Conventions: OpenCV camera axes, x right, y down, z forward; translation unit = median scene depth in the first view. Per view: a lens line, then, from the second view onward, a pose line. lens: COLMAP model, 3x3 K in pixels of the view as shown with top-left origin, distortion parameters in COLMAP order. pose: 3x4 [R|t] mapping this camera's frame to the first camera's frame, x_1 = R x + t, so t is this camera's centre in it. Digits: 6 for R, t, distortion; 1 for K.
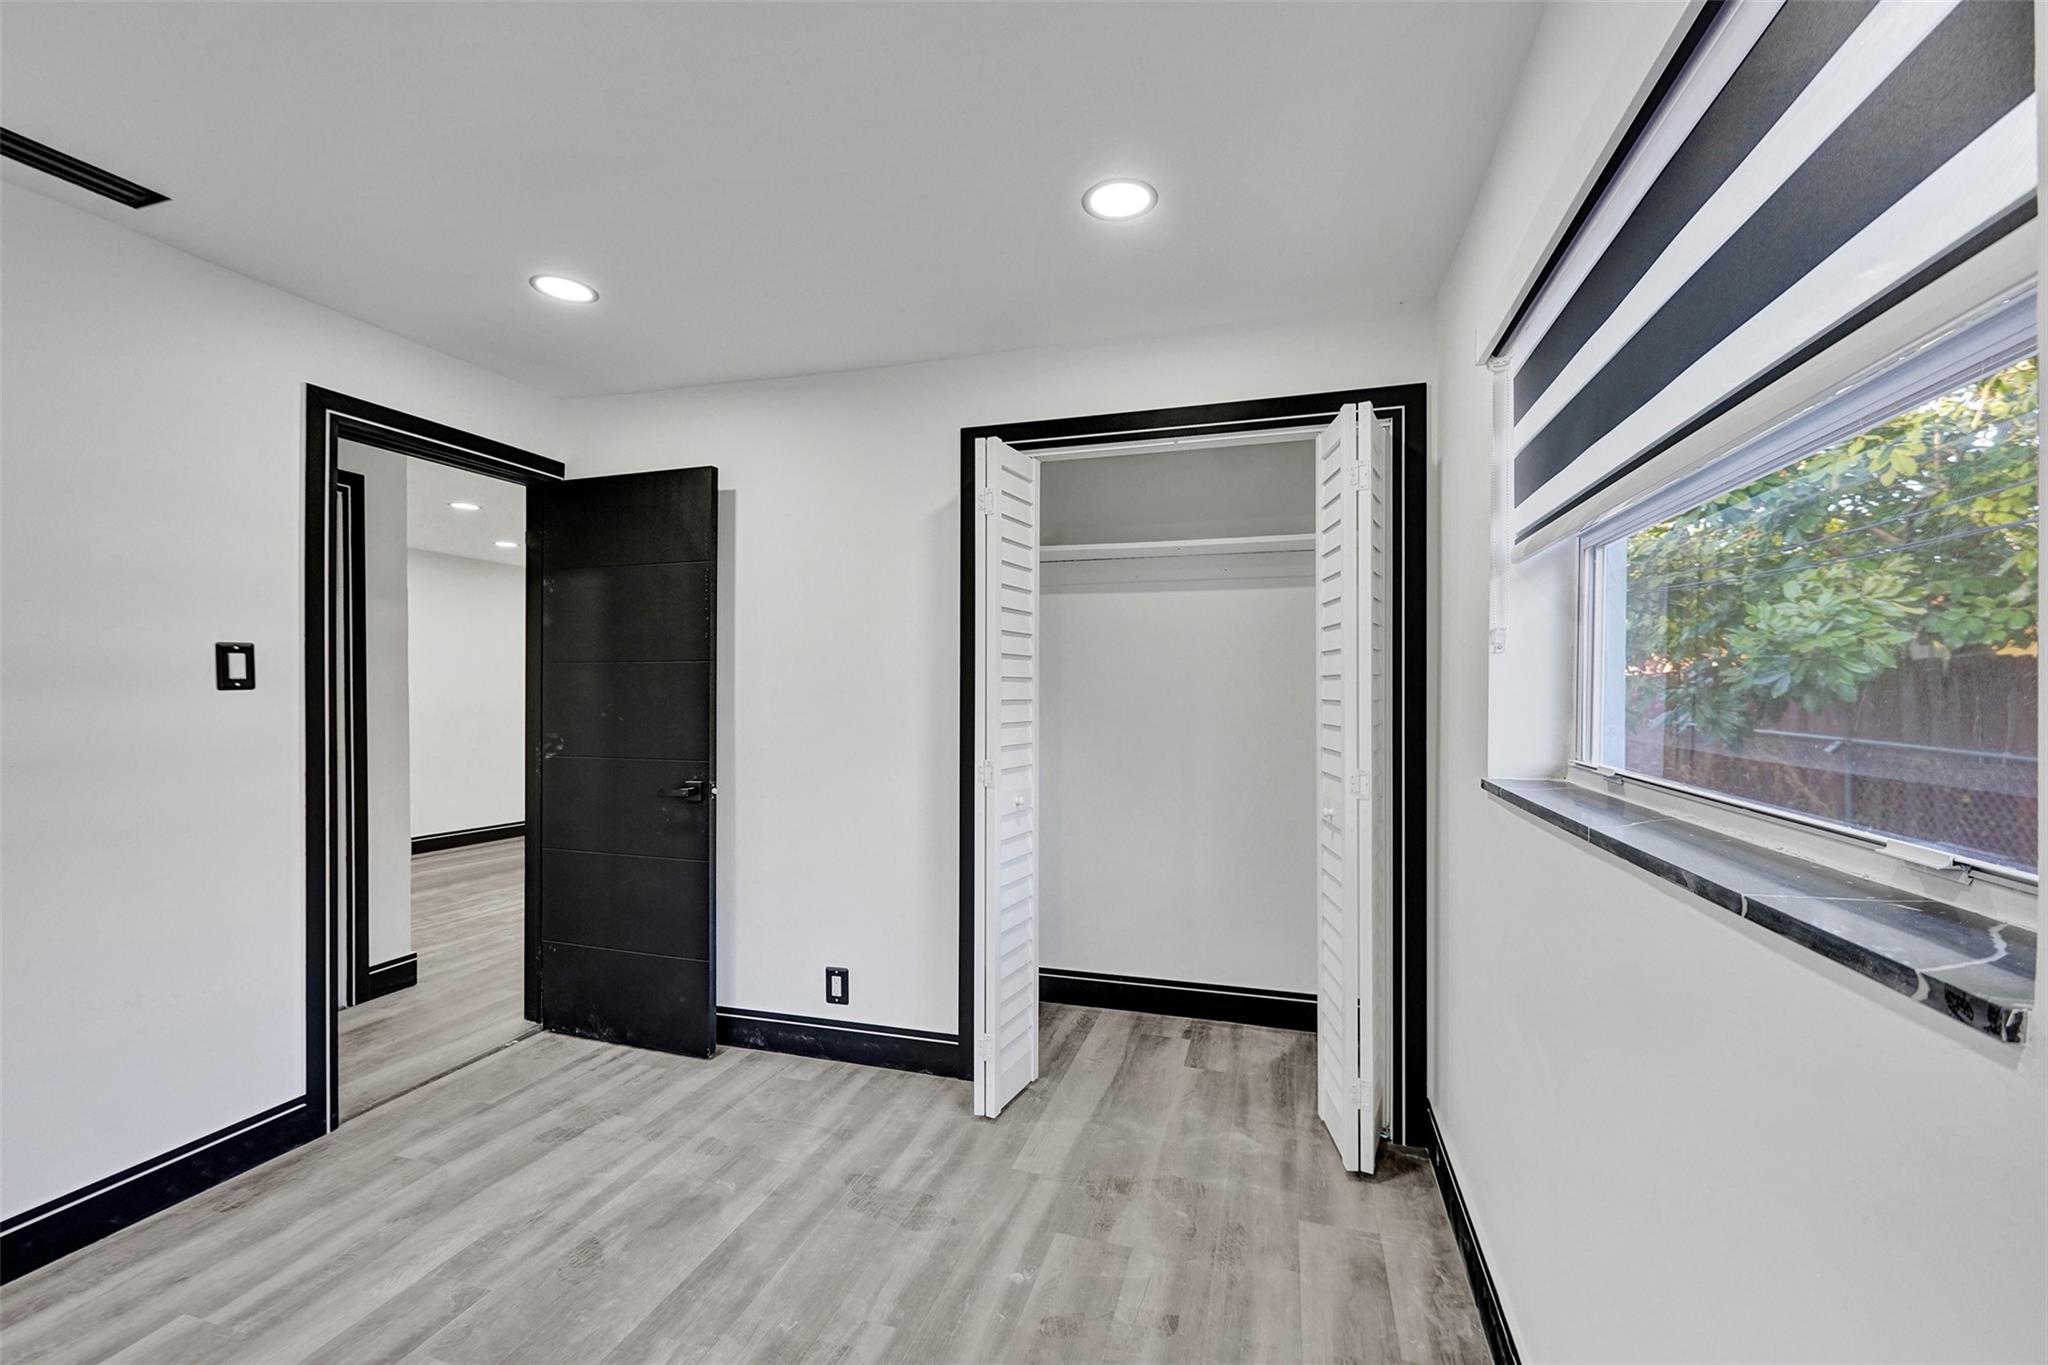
lens RADIAL K [[873.1, 0, 1024.0], [0, 873.1, 682.5], [0, 0, 1]] dist [0.000516, -0.000134]
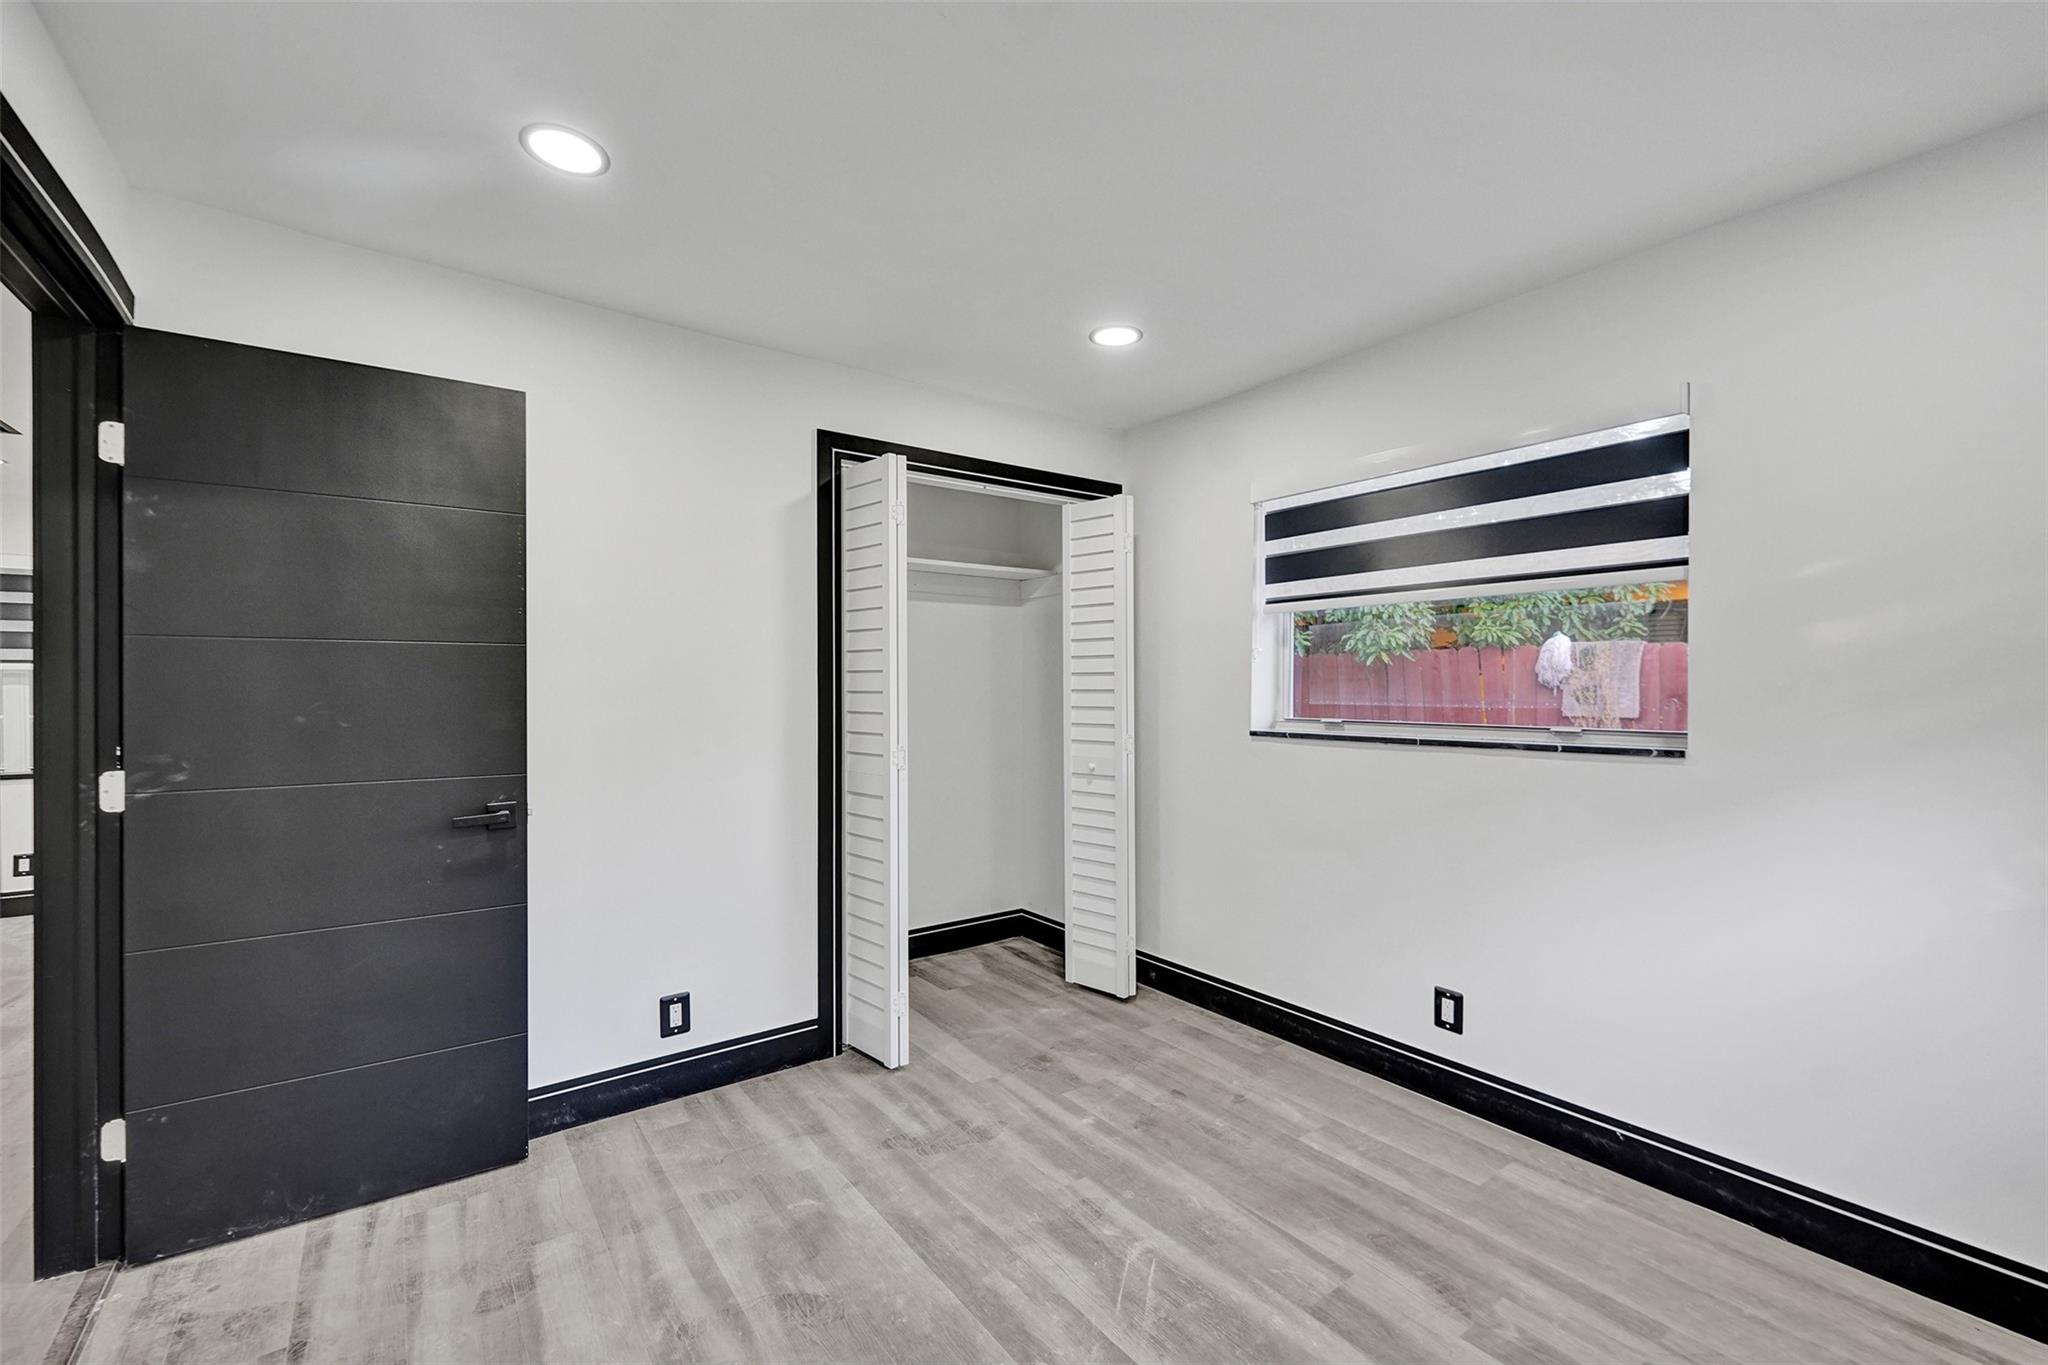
lens RADIAL K [[873.1, 0, 1024.0], [0, 873.1, 682.5], [0, 0, 1]] dist [0.000516, -0.000134]
pose [[0.583960, 0.004372, 0.811771, -0.929774], [-0.000776, 0.999988, -0.004827, 0.015674], [-0.811782, 0.002189, 0.583956, 0.242929]]
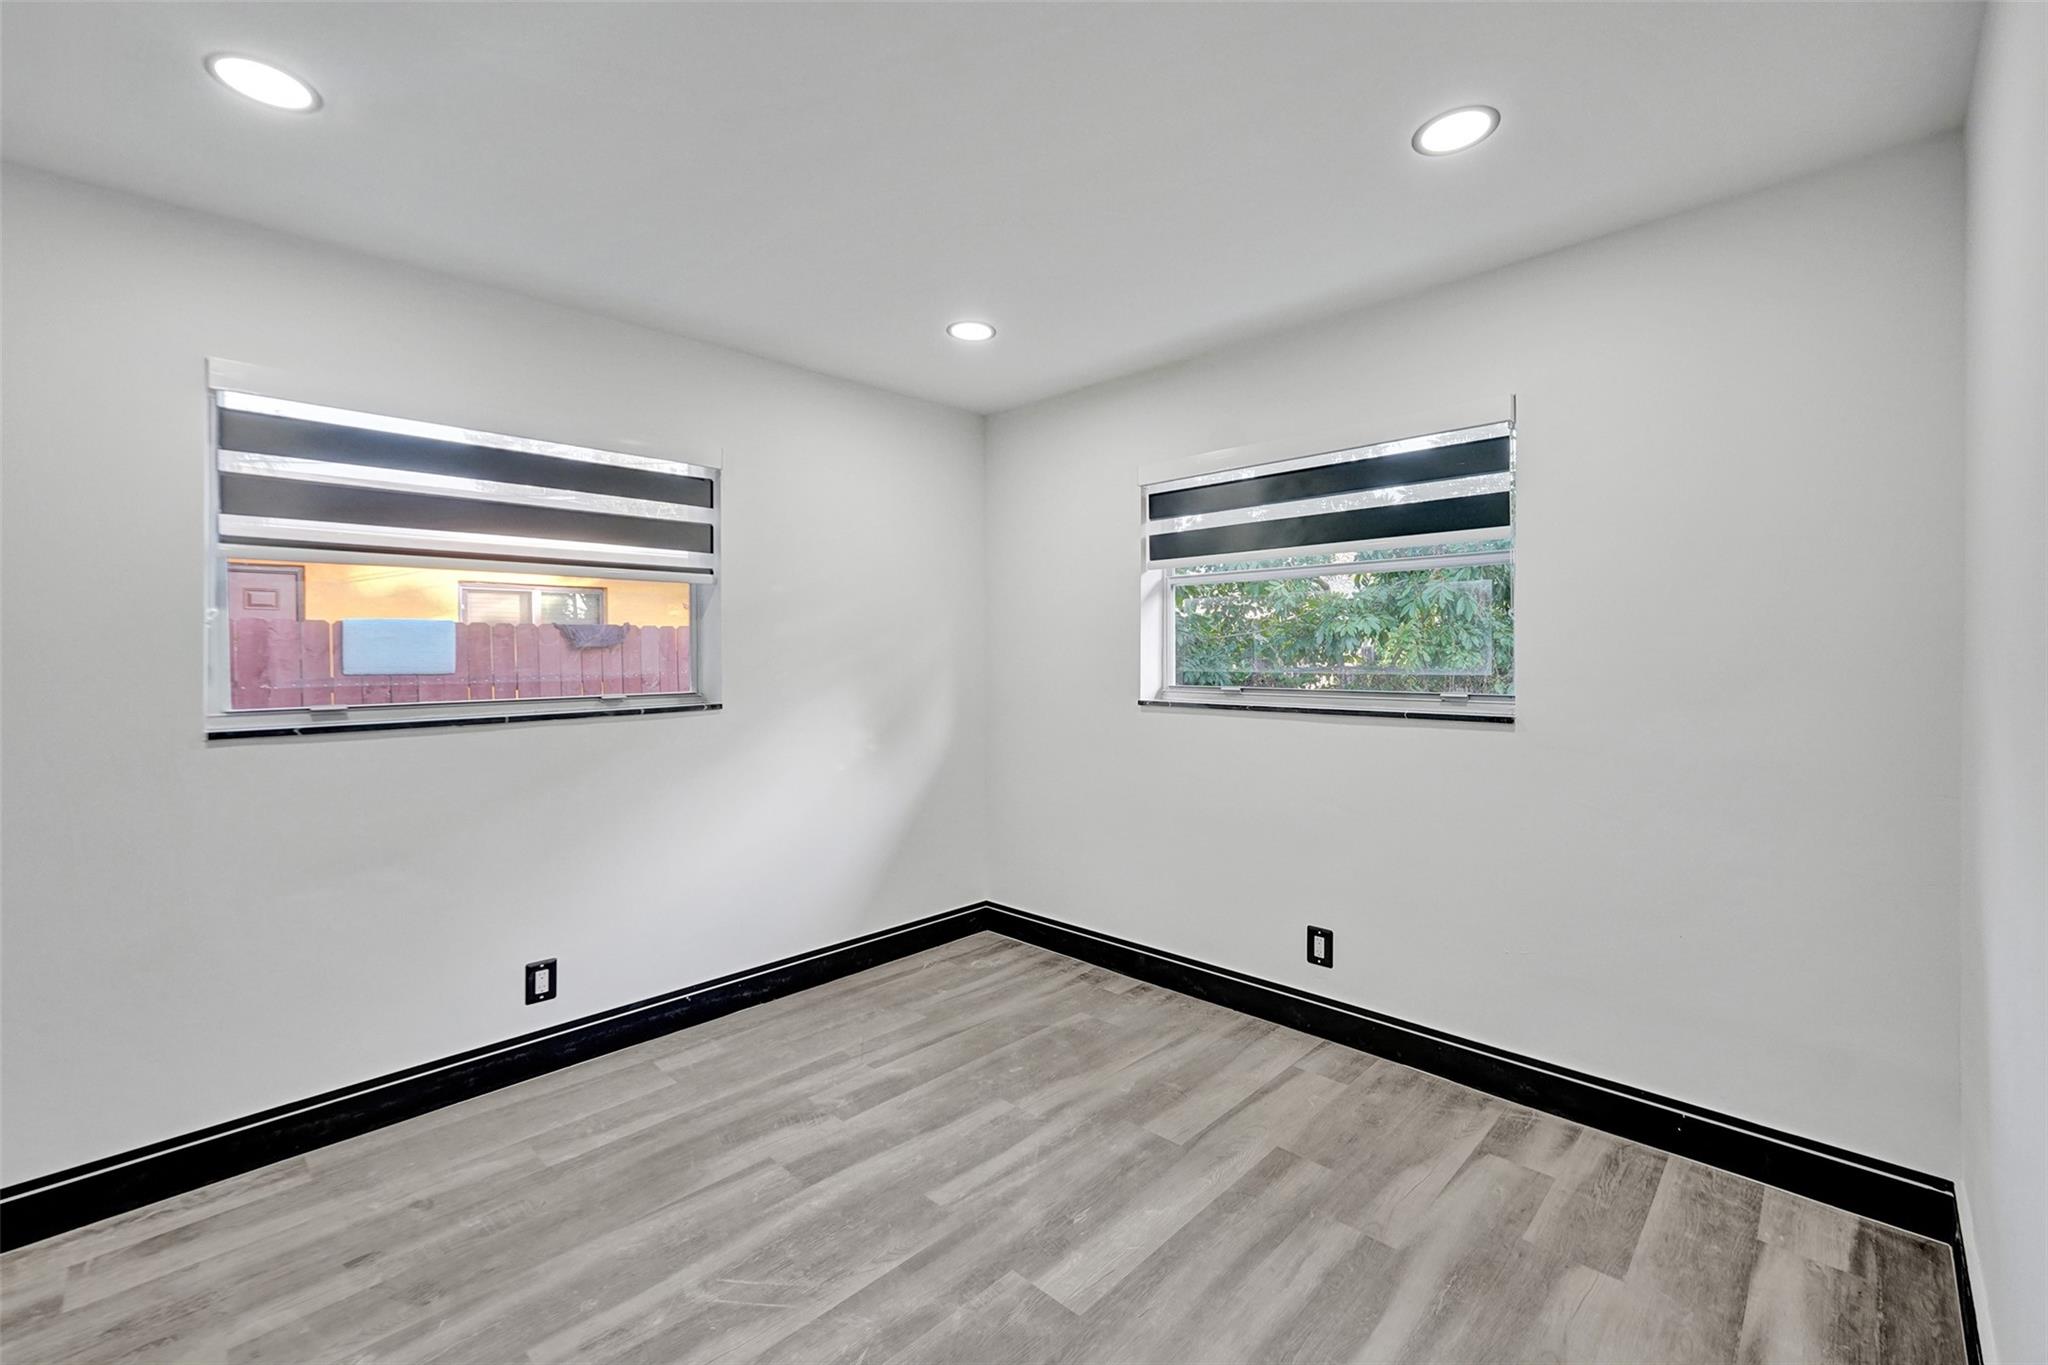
lens RADIAL K [[823.2, 0, 1036.1], [0, 823.2, 655.1], [0, 0, 1]] dist [0.002213, 0.000311]
pose [[-0.899811, 0.006596, 0.436230, -0.765800], [0.006574, 0.999977, -0.001560, 0.002124], [-0.436230, 0.001464, -0.899834, 1.162118]]
